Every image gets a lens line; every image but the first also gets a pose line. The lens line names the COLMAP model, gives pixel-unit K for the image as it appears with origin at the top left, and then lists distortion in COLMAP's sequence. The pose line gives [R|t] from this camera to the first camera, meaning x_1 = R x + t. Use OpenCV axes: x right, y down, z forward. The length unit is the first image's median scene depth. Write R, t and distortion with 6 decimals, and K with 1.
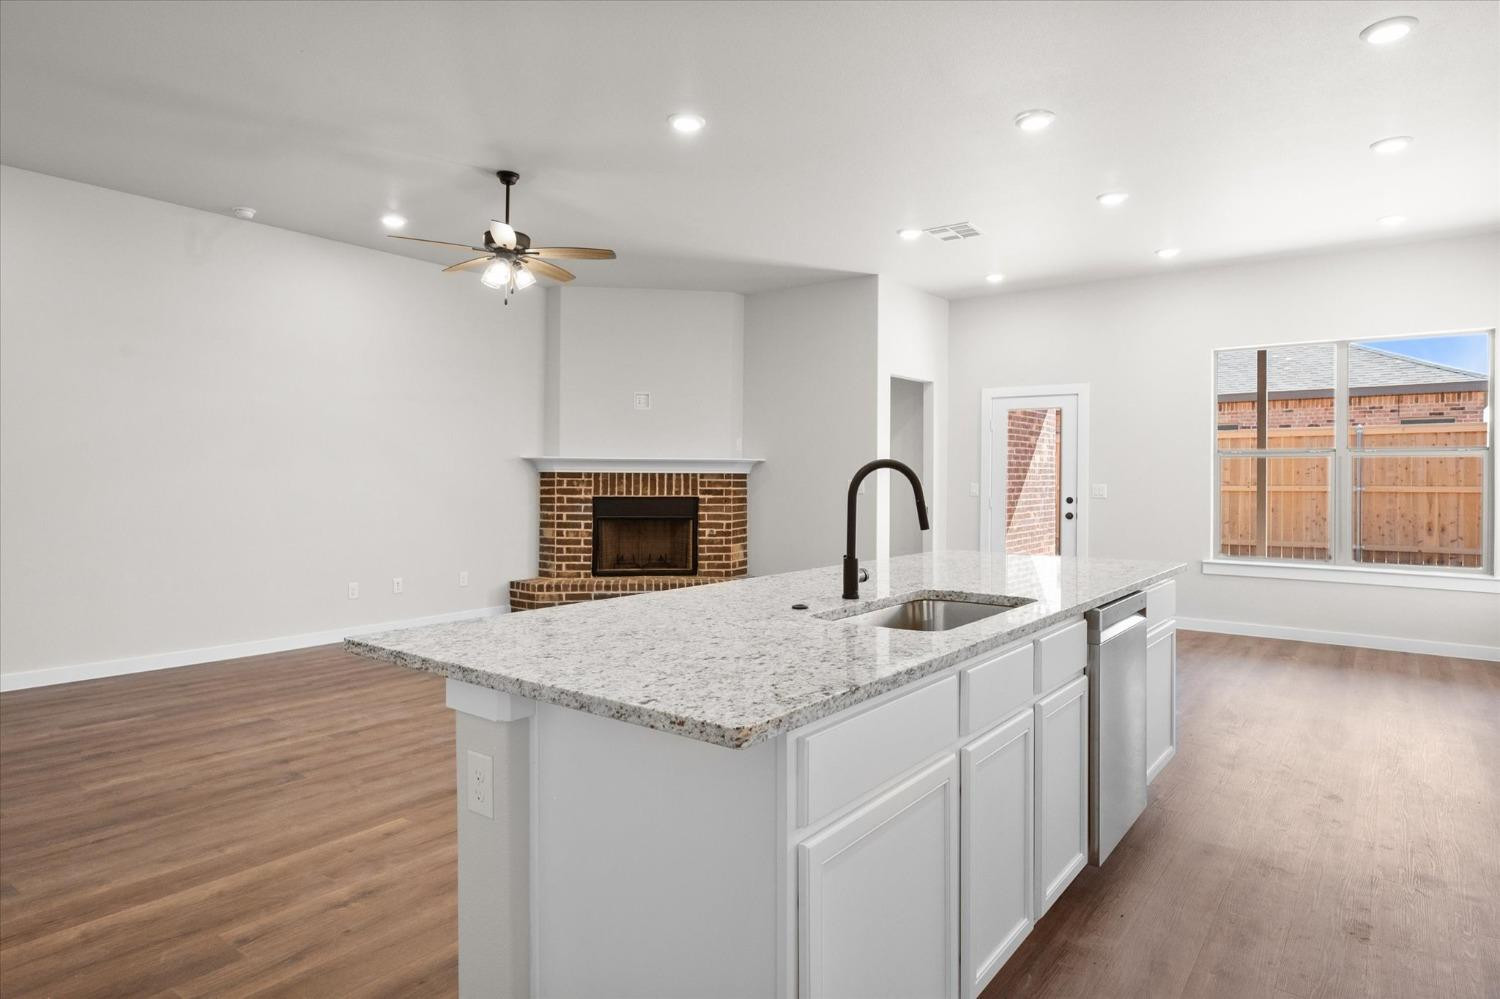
lens RADIAL K [[832.7, 0, 742.0], [0, 832.7, 477.3], [0, 0, 1]] dist [0.004712, -0.002274]
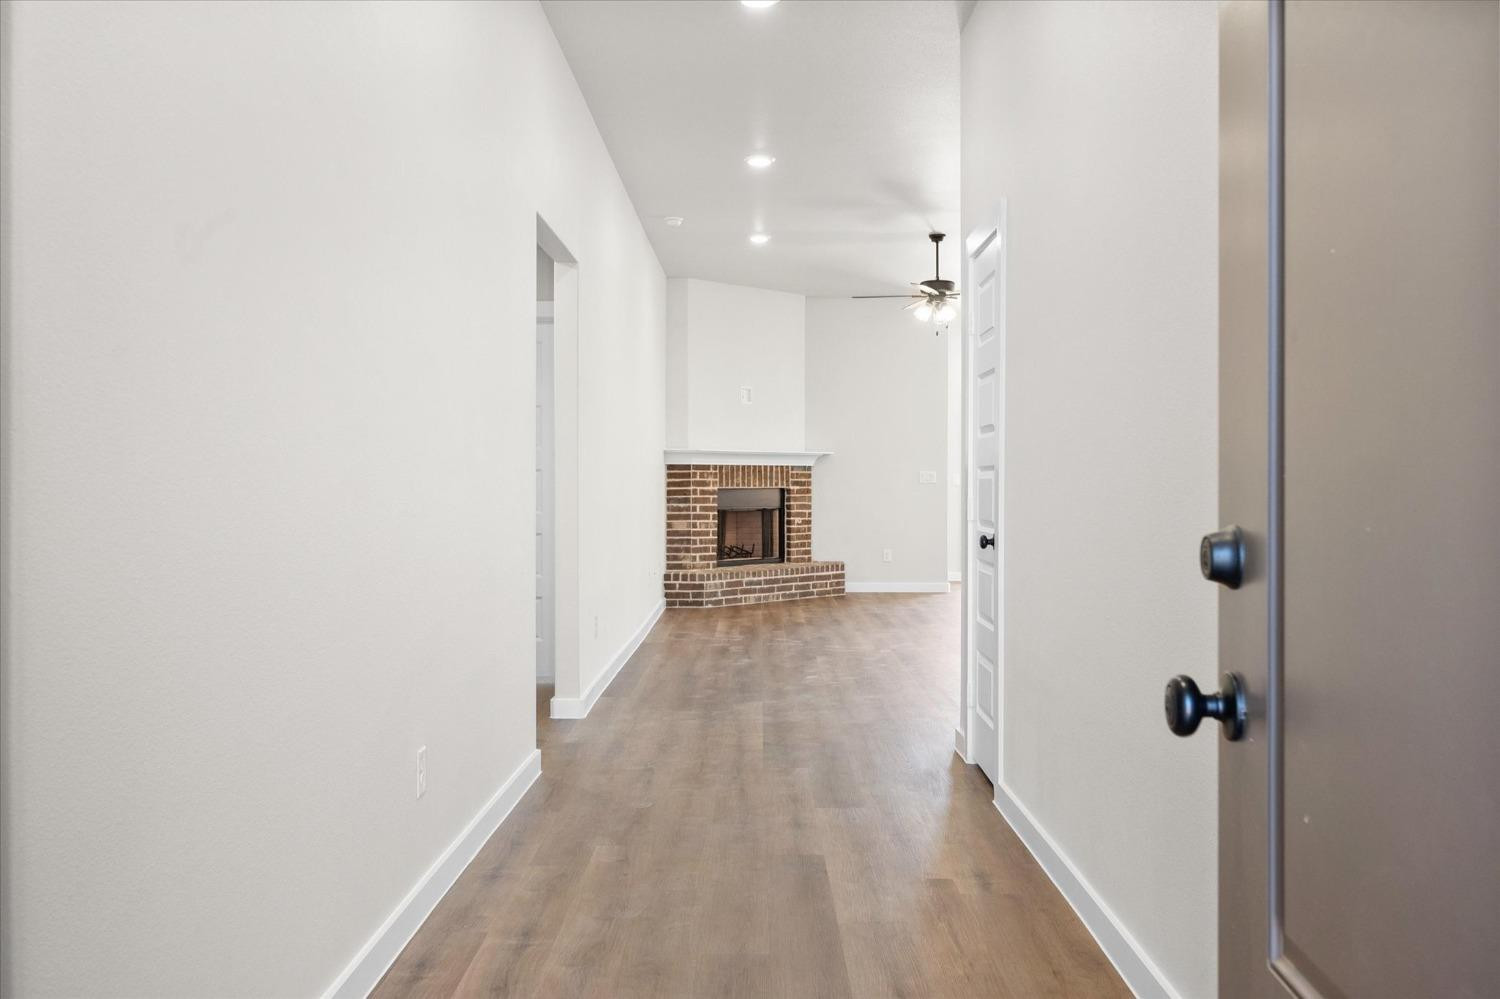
lens RADIAL K [[1250.2, 0, 733.0], [0, 1250.2, 467.6], [0, 0, 1]] dist [-0.003035, 0.009902]
pose [[0.808070, 0.000866, 0.589086, -1.065061], [0.000140, 0.999999, -0.001663, 0.000182], [-0.589087, 0.001426, 0.808068, -0.248613]]
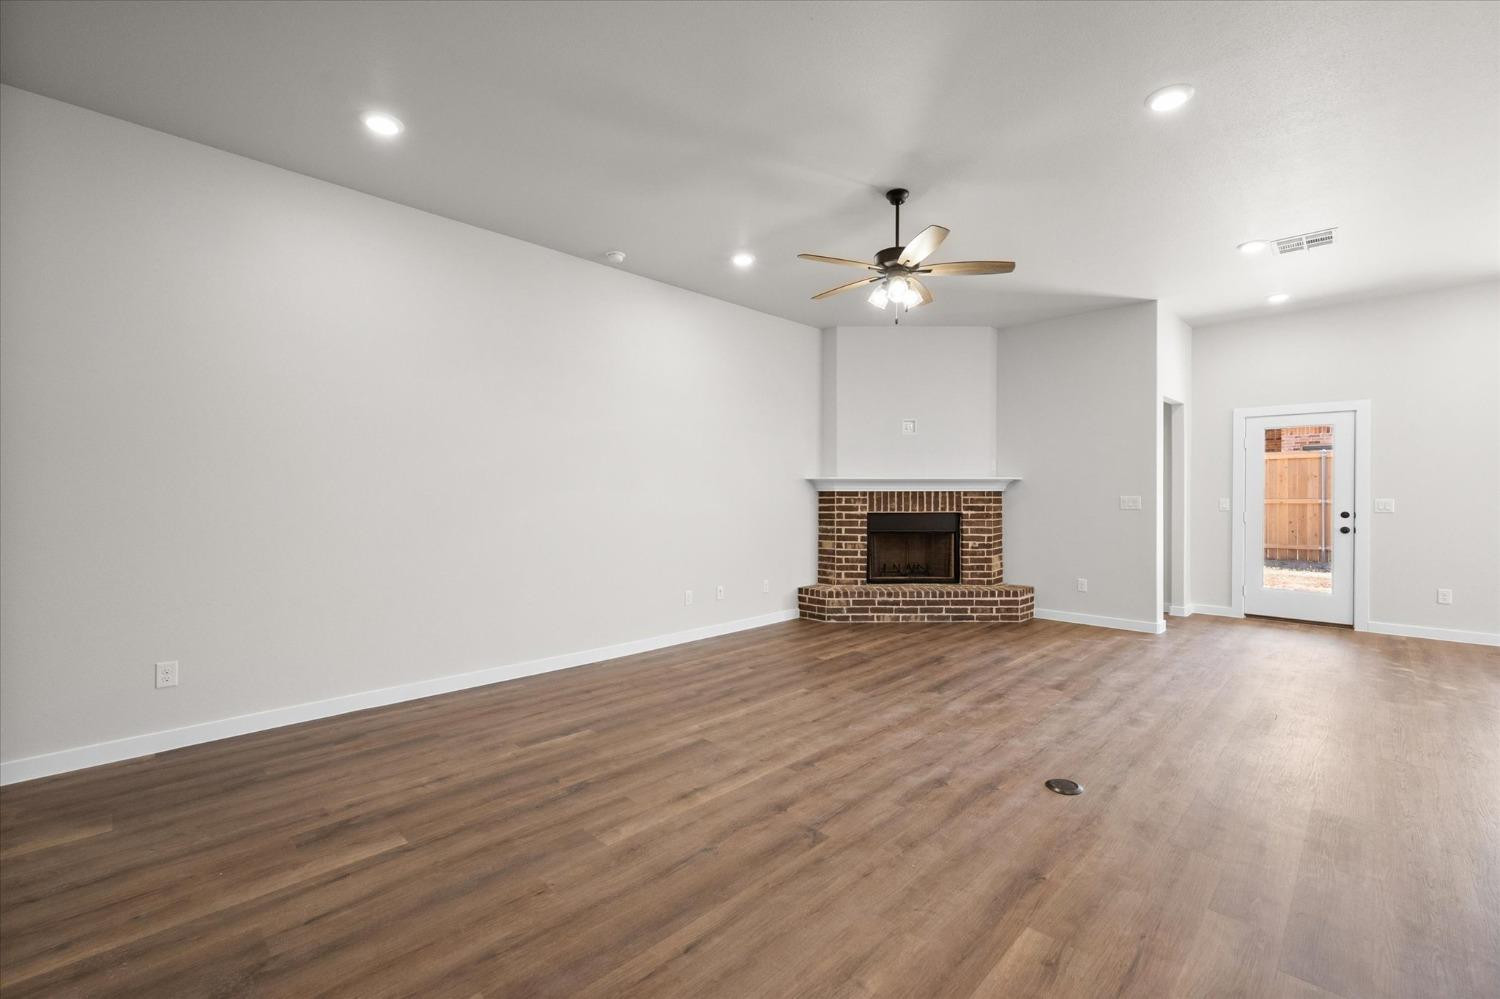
lens RADIAL K [[624.3, 0, 754.3], [0, 624.3, 497.8], [0, 0, 1]] dist [0.001302, -0.000165]
pose [[0.992404, -0.005896, -0.122881, -0.227109], [0.006520, 0.999968, 0.004679, -0.001922], [0.122850, -0.005445, 0.992410, 0.146337]]
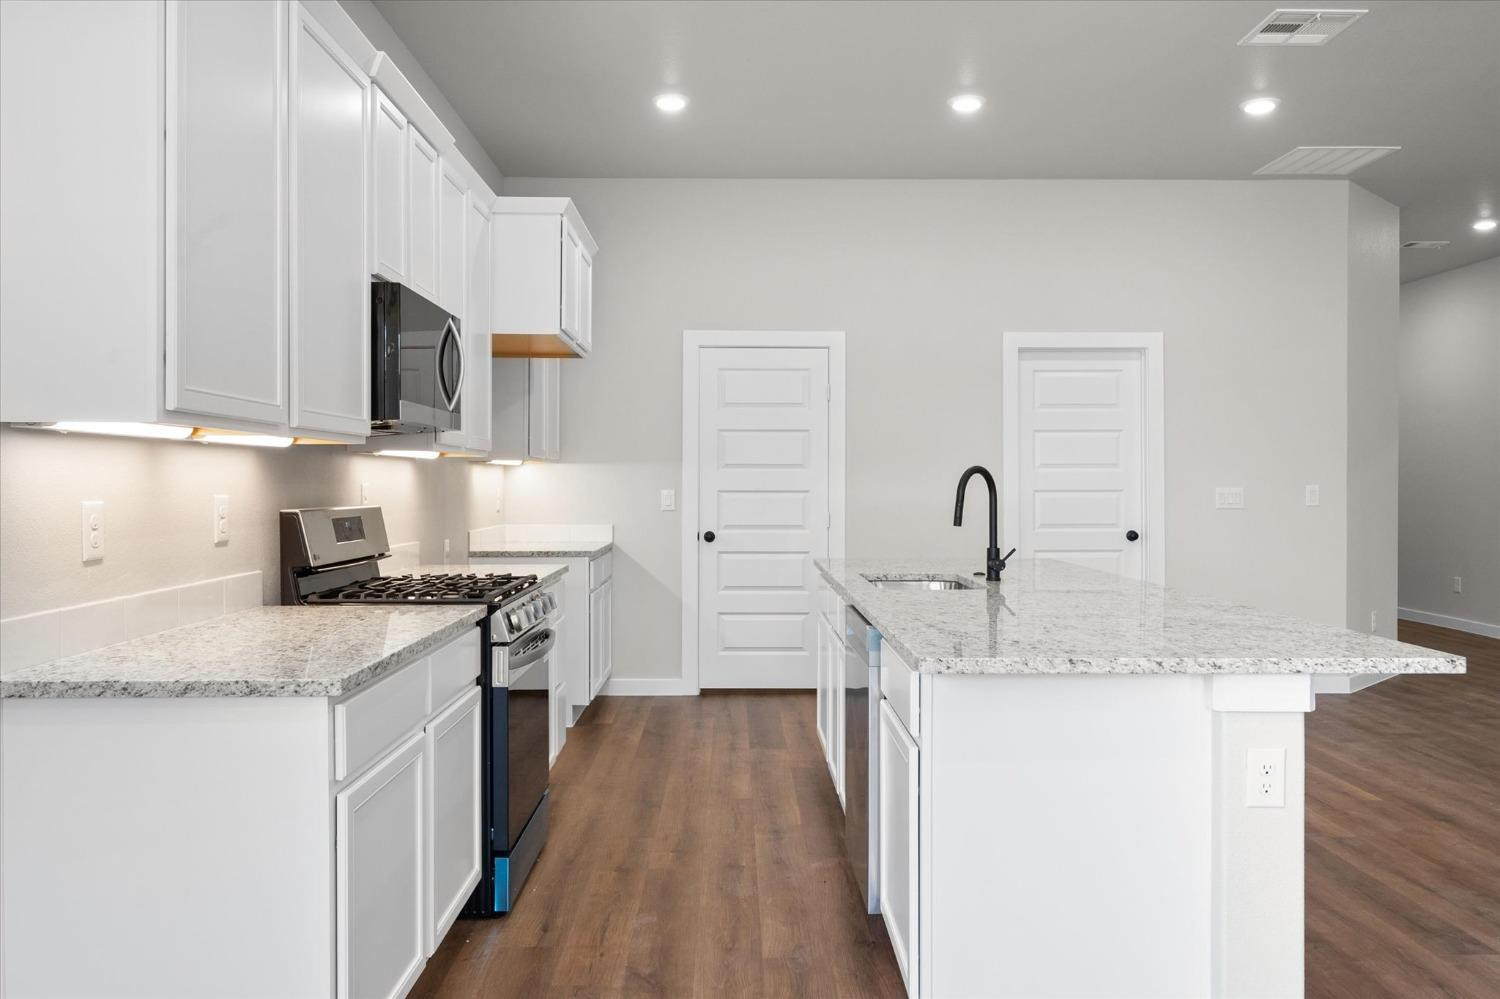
lens RADIAL K [[1177.8, 0, 756.9], [0, 1177.8, 485.8], [0, 0, 1]] dist [-0.004886, 0.011659]
pose [[-0.775406, -0.003837, -0.631452, 0.455042], [-0.001425, 0.999990, -0.004326, 0.003789], [0.631462, -0.002454, -0.775403, 0.642081]]
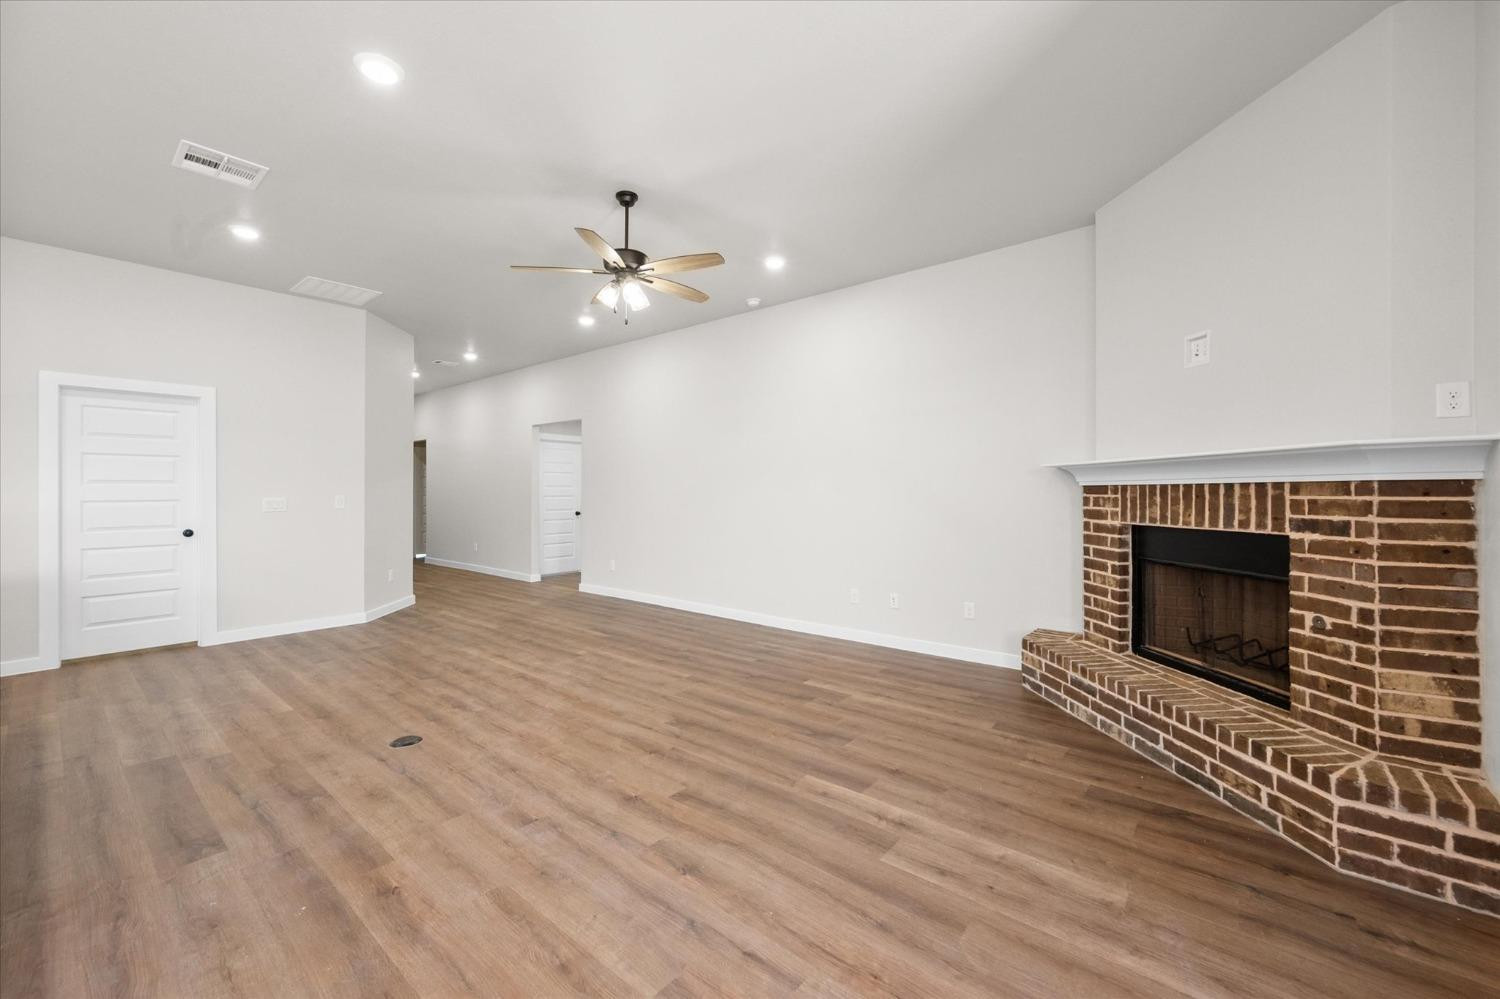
lens RADIAL K [[596.5, 0, 756.6], [0, 596.5, 489.6], [0, 0, 1]] dist [-0.000471, -0.000219]
pose [[-0.027100, -0.010157, -0.999581, 0.274201], [0.004504, 0.999937, -0.010283, 0.001165], [0.999623, -0.004780, -0.027053, 0.738274]]
